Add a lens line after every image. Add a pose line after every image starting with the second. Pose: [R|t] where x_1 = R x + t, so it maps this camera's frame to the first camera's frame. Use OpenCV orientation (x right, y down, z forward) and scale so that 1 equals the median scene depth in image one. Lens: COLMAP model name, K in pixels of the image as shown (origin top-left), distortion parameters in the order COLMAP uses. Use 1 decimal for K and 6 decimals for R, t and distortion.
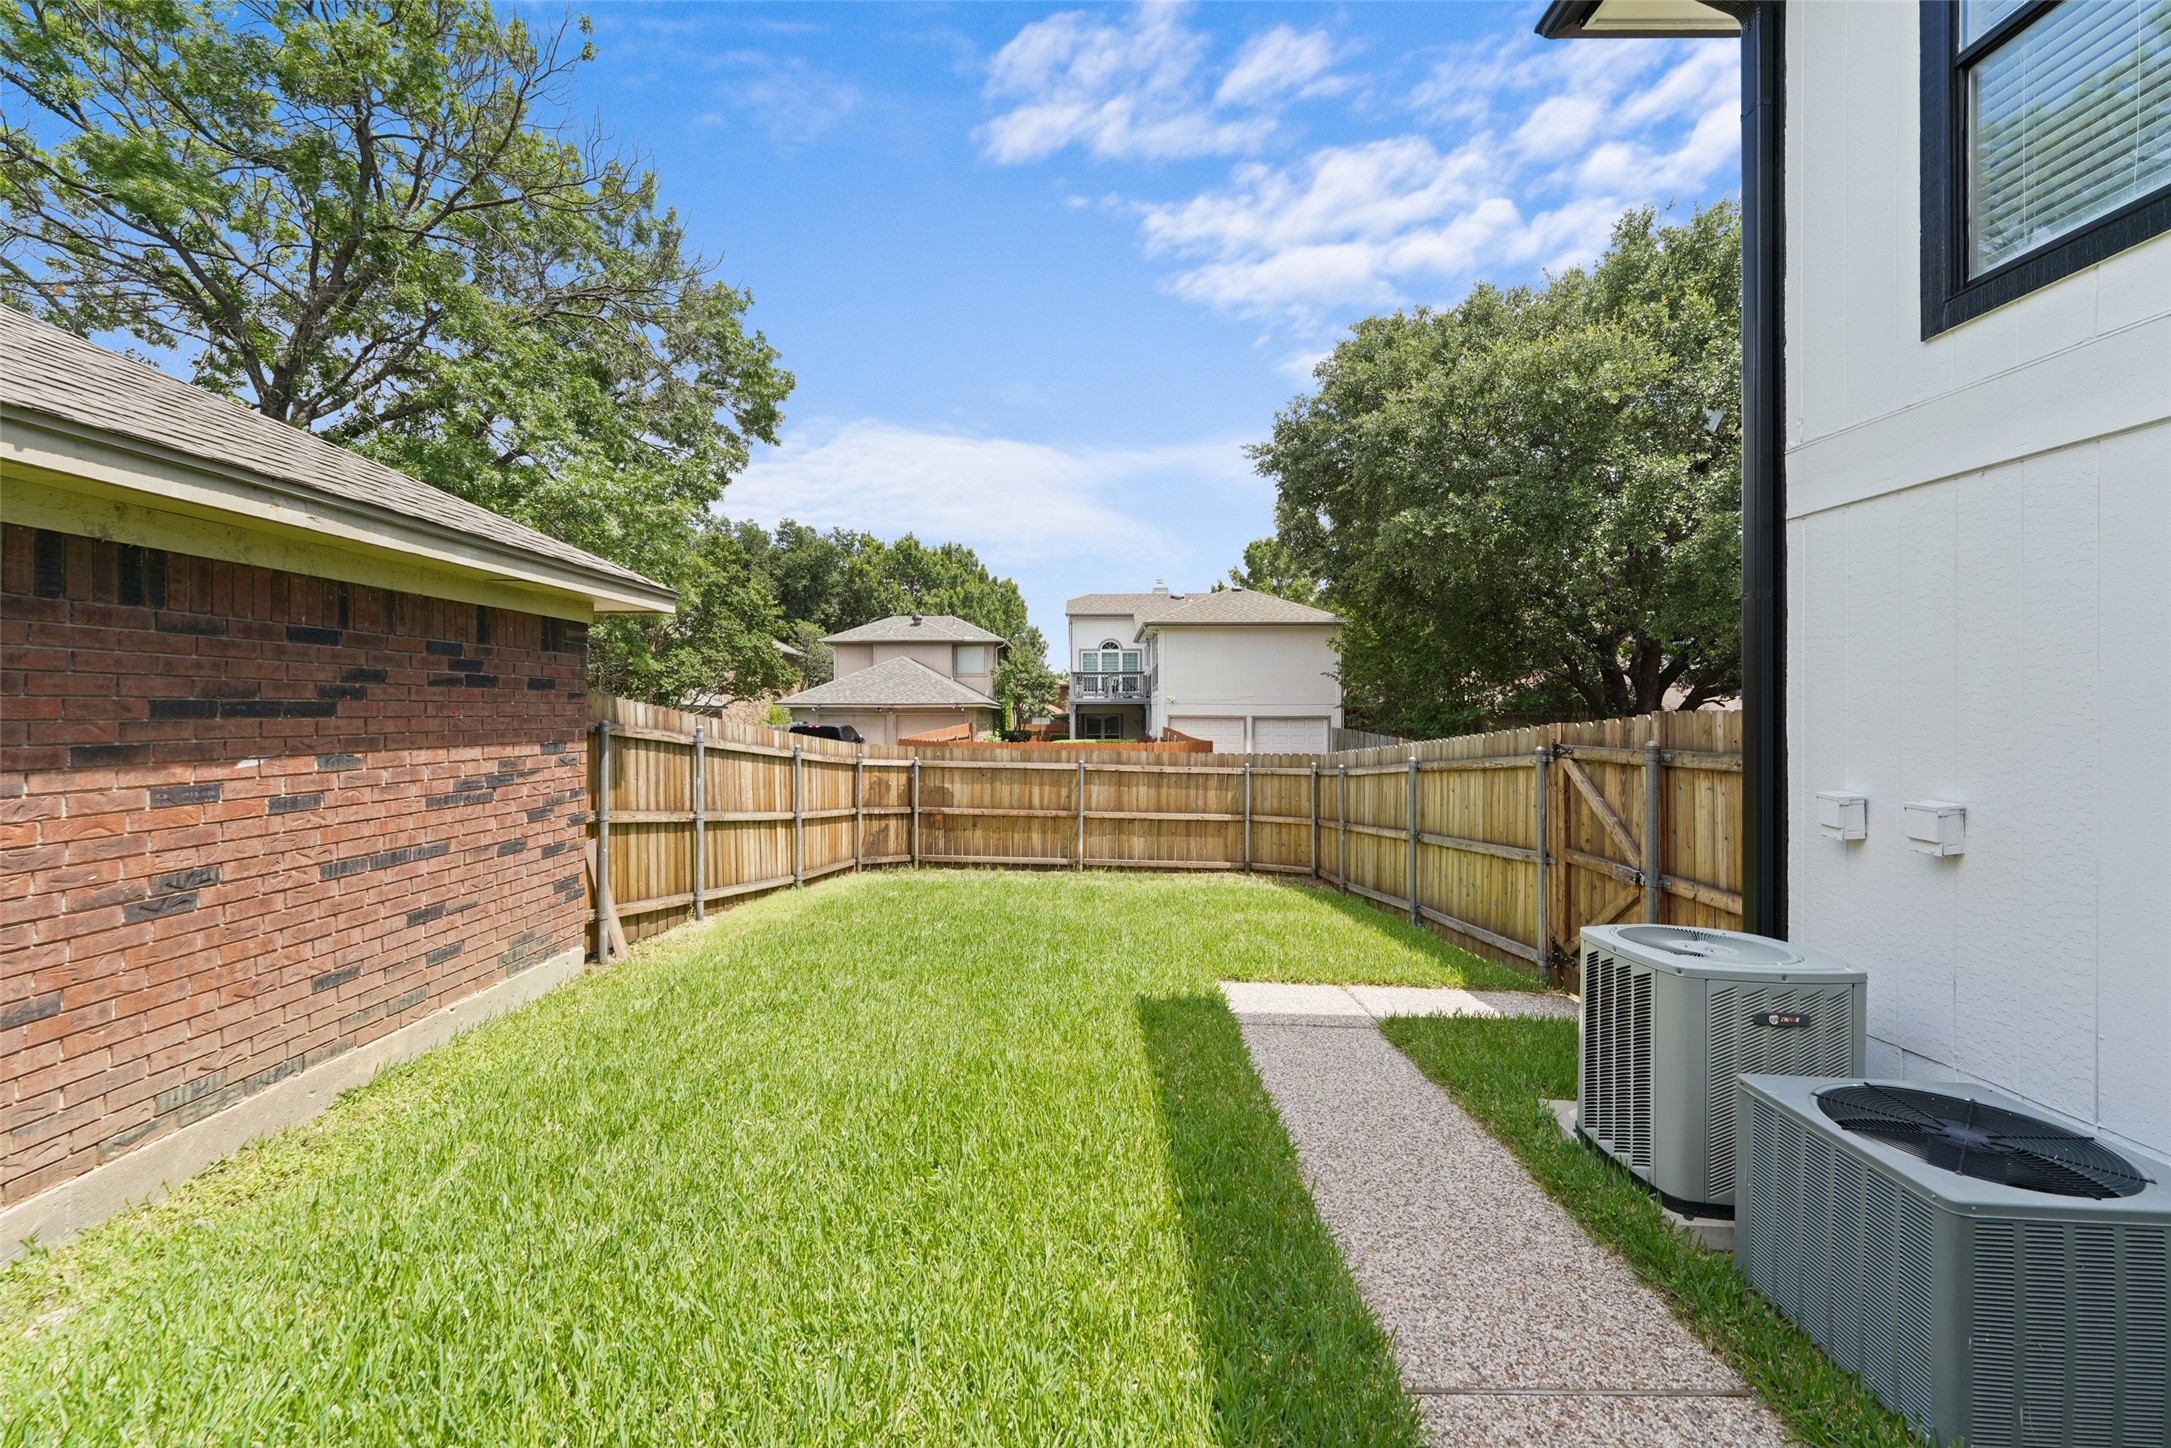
lens RADIAL K [[877.4, 0, 1074.6], [0, 877.4, 713.5], [0, 0, 1]] dist [0.010026, -0.002566]
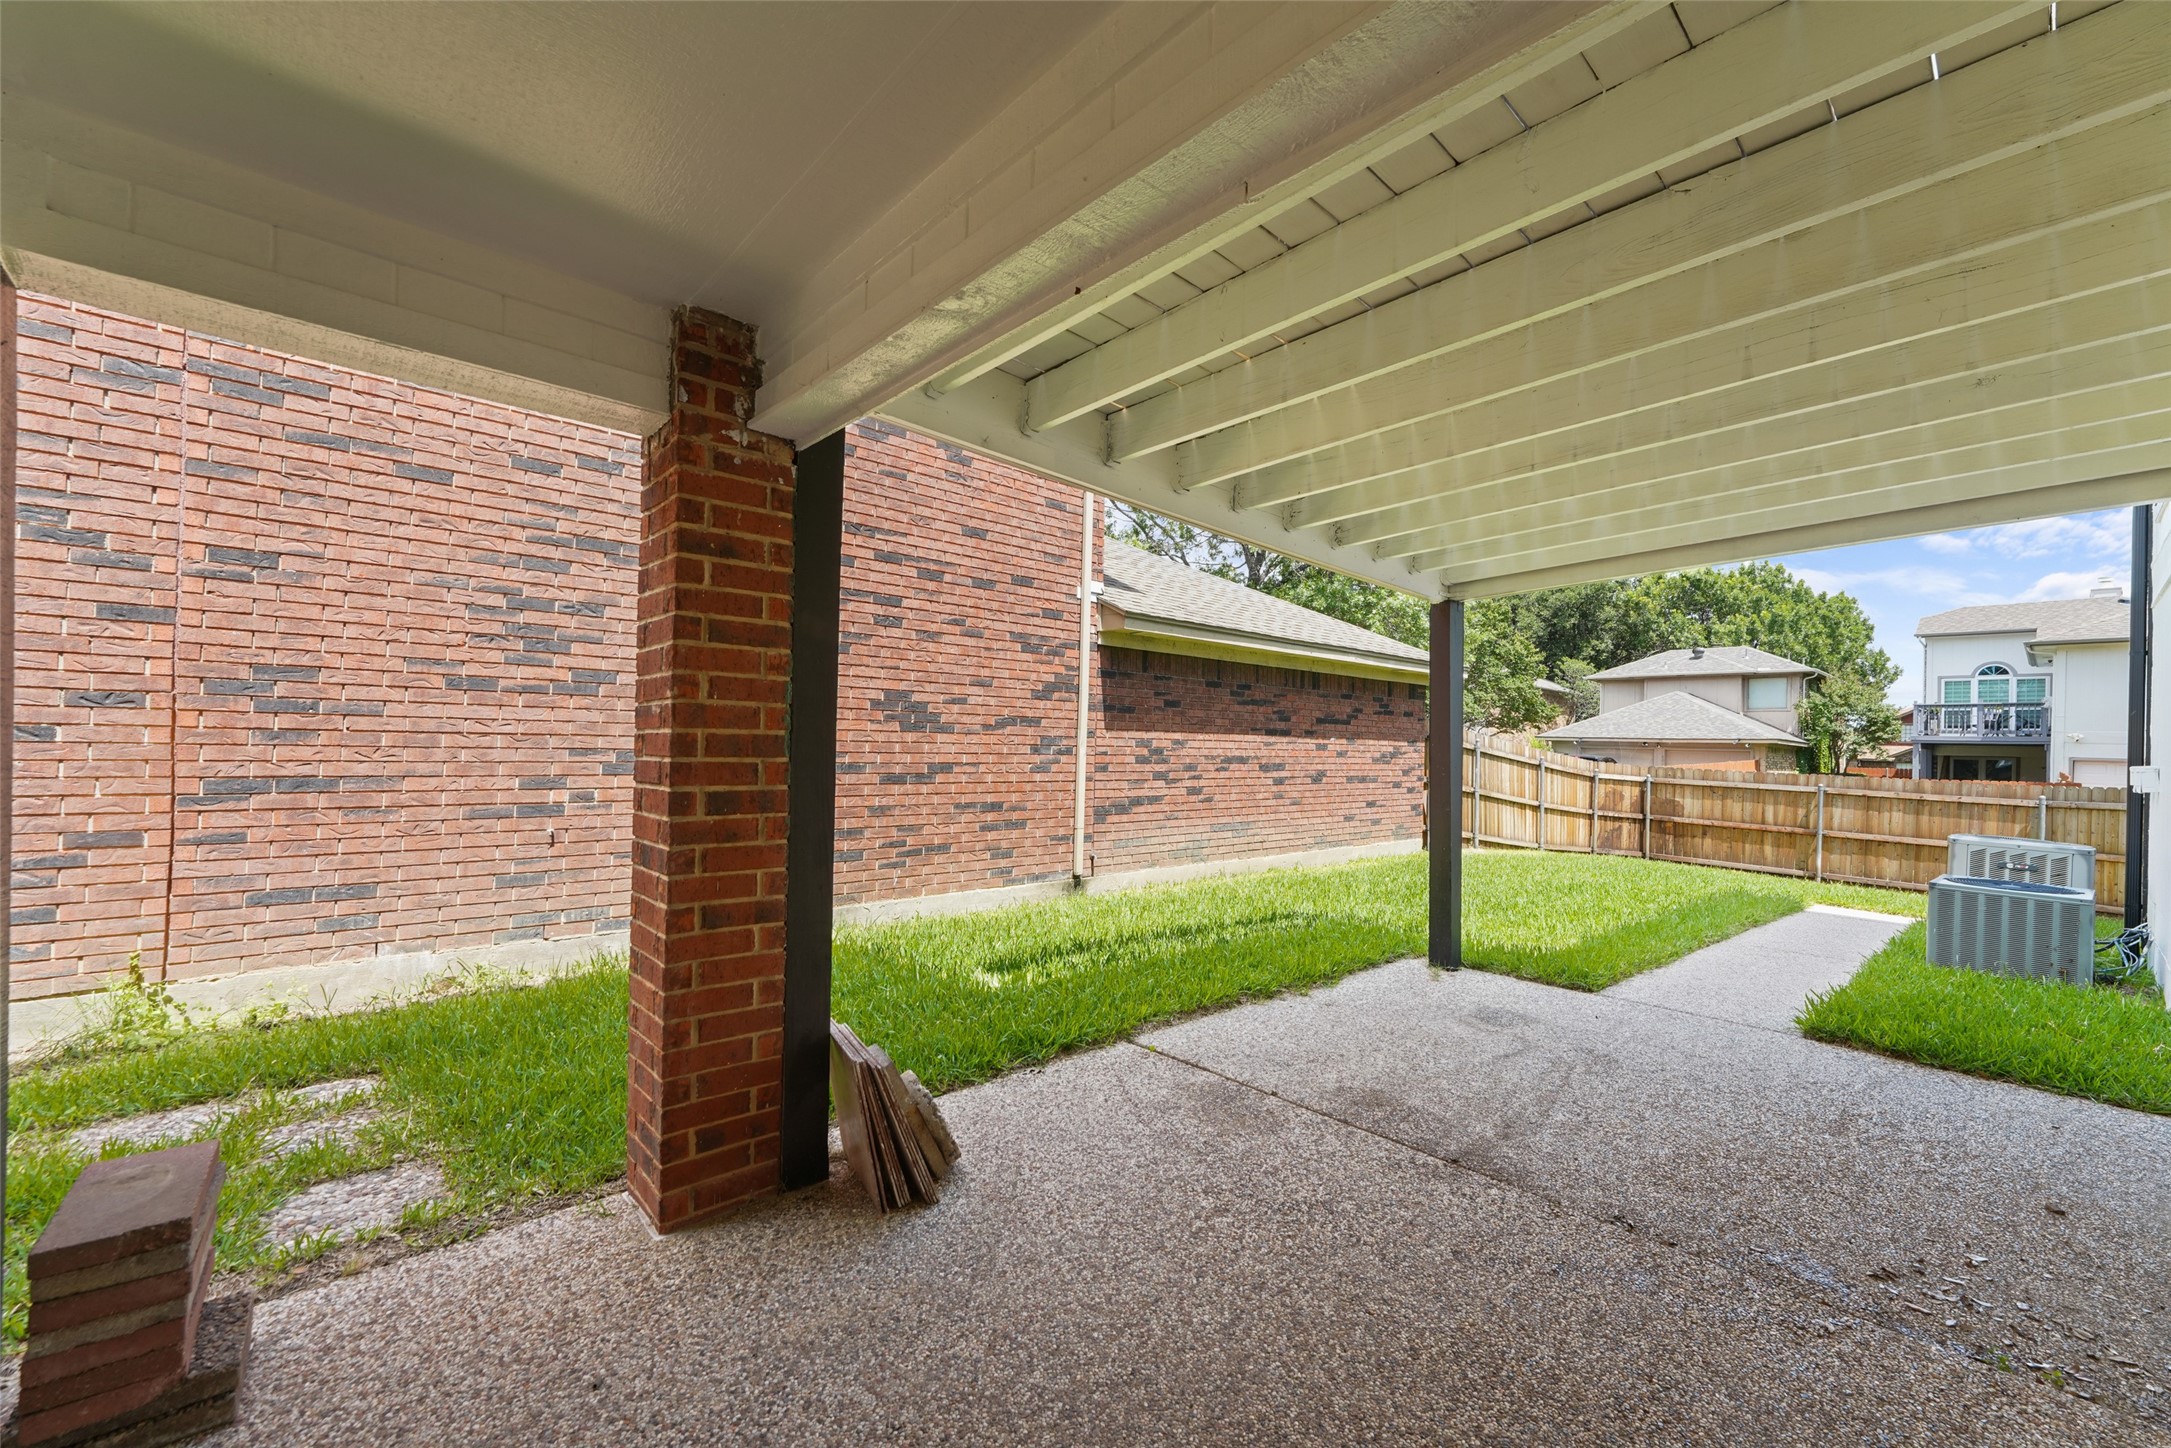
lens RADIAL K [[877.4, 0, 1081.6], [0, 877.4, 734.2], [0, 0, 1]] dist [0.010026, -0.002566]
pose [[0.686336, 0.010623, -0.727207, 0.175907], [-0.024701, 0.999657, -0.008709, 0.022860], [0.726865, 0.023940, 0.686363, -0.447647]]
